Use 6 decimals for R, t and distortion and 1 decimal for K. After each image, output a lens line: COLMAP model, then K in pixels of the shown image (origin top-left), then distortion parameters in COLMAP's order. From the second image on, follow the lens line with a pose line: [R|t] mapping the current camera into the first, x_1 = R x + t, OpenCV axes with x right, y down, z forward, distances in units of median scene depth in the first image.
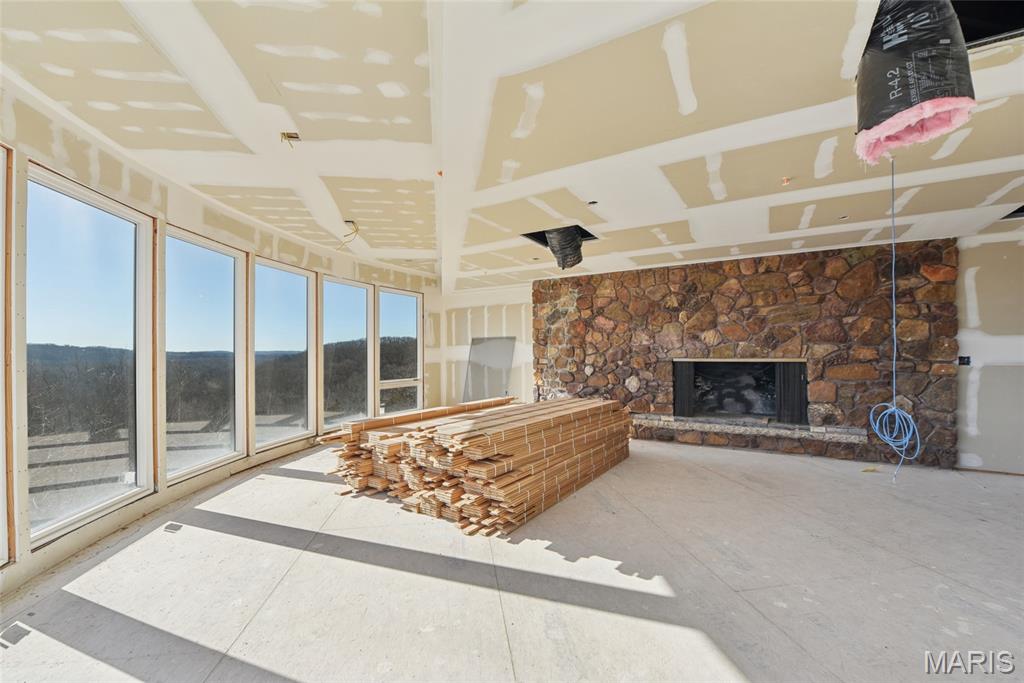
lens RADIAL K [[412.2, 0, 511.3], [0, 412.2, 350.5], [0, 0, 1]] dist [-0.019121, -0.000267]
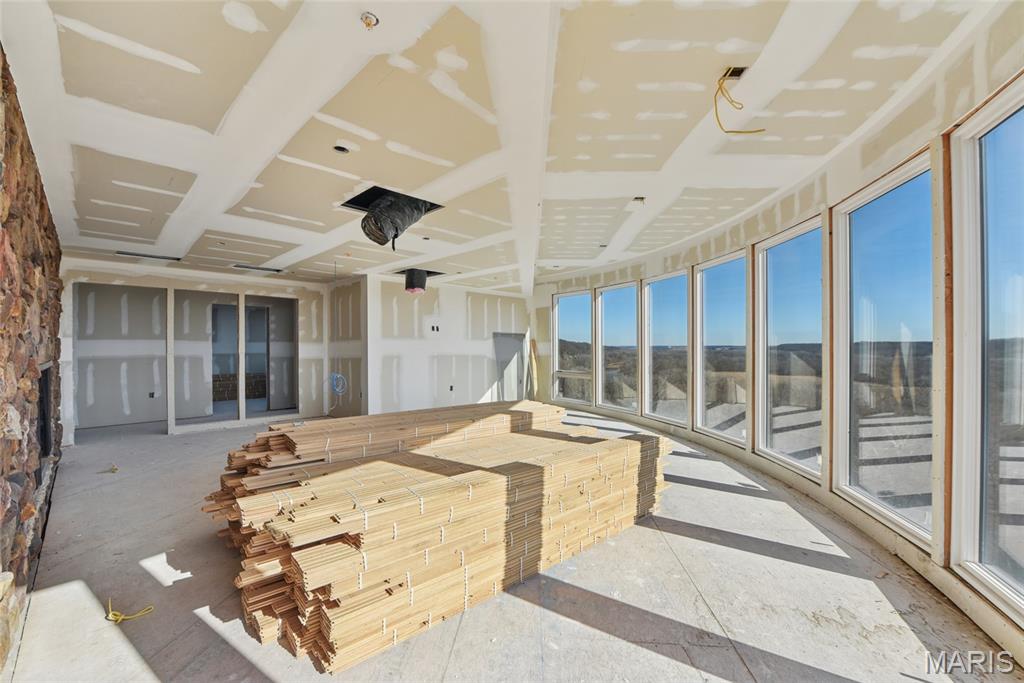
lens RADIAL K [[411.4, 0, 513.7], [0, 411.4, 346.9], [0, 0, 1]] dist [-0.020205, -0.000322]
pose [[-0.978748, 0.006919, 0.204948, -0.337586], [0.006297, 0.999973, -0.003686, 0.003380], [-0.204968, -0.002317, -0.978766, 2.129744]]
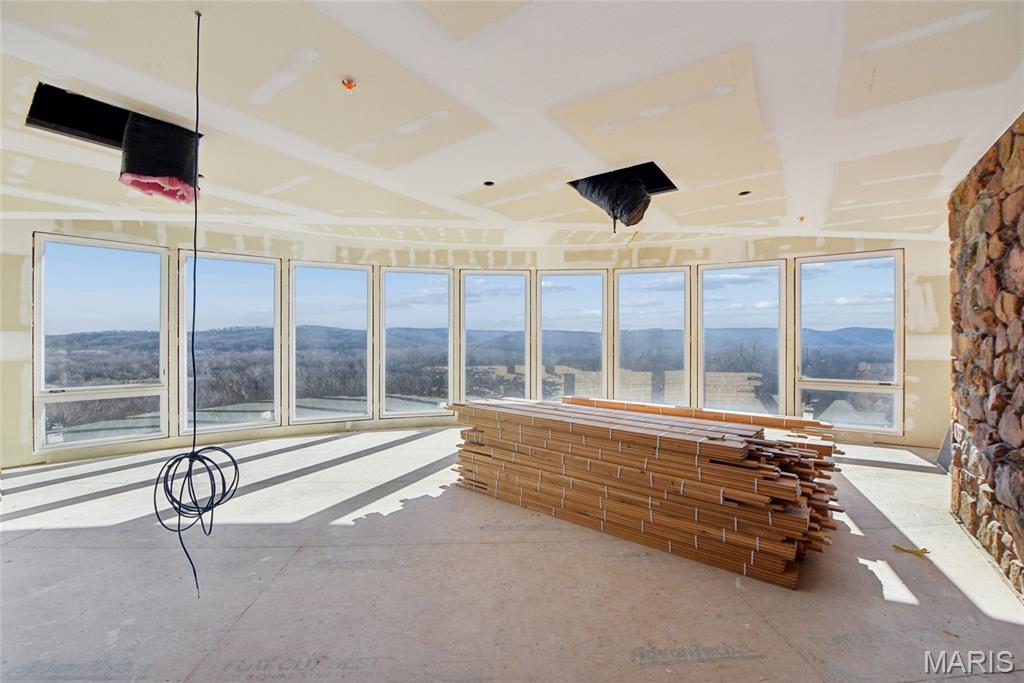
lens RADIAL K [[411.1, 0, 510.4], [0, 411.1, 336.0], [0, 0, 1]] dist [-0.020053, -0.000198]
pose [[-0.075192, -0.001299, -0.997168, 1.046857], [0.003458, 0.999993, -0.001563, -0.014829], [0.997163, -0.003565, -0.075187, 1.050642]]
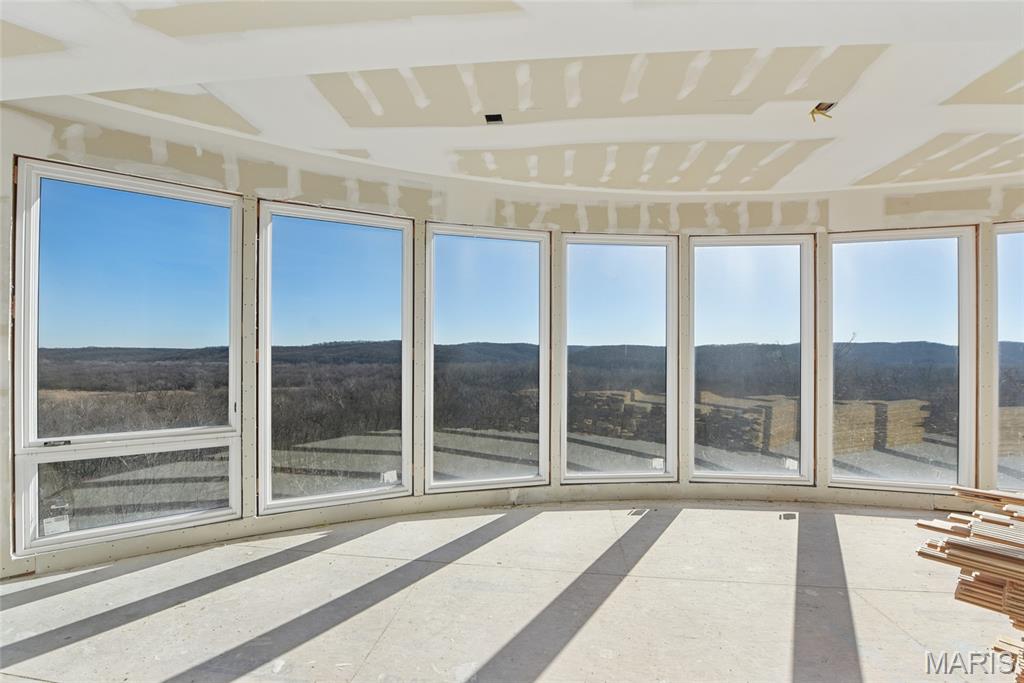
lens RADIAL K [[412.2, 0, 511.3], [0, 412.2, 350.5], [0, 0, 1]] dist [-0.019121, -0.000267]
pose [[-0.258903, -0.002952, -0.965899, 0.383377], [0.000001, 0.999995, -0.003057, -0.009811], [0.965903, -0.000792, -0.258901, 0.496373]]
